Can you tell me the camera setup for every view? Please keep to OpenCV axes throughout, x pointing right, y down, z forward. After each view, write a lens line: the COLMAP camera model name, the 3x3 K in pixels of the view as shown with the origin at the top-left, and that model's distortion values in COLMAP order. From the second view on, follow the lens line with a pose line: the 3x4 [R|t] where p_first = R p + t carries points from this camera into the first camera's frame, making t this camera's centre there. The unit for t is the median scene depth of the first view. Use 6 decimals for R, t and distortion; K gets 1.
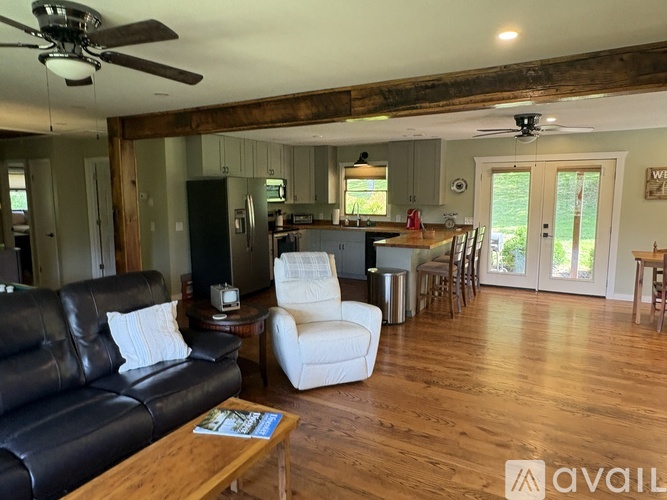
lens RADIAL K [[447.4, 0, 334.0], [0, 447.4, 249.5], [0, 0, 1]] dist [0.001277, -0.000072]
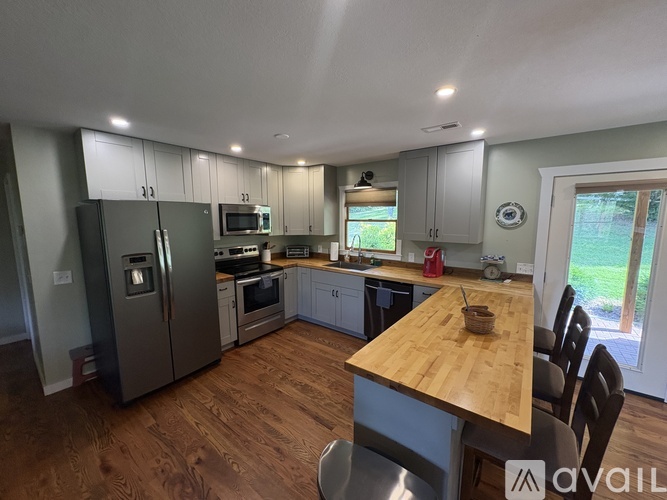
lens RADIAL K [[262.9, 0, 330.6], [0, 262.9, 249.2], [0, 0, 1]] dist [0.001459, 0.000045]
pose [[0.989370, 0.020059, -0.144033, 0.070246], [-0.020749, 0.999779, -0.003287, -0.076544], [0.143936, 0.006241, 0.989567, 0.524758]]
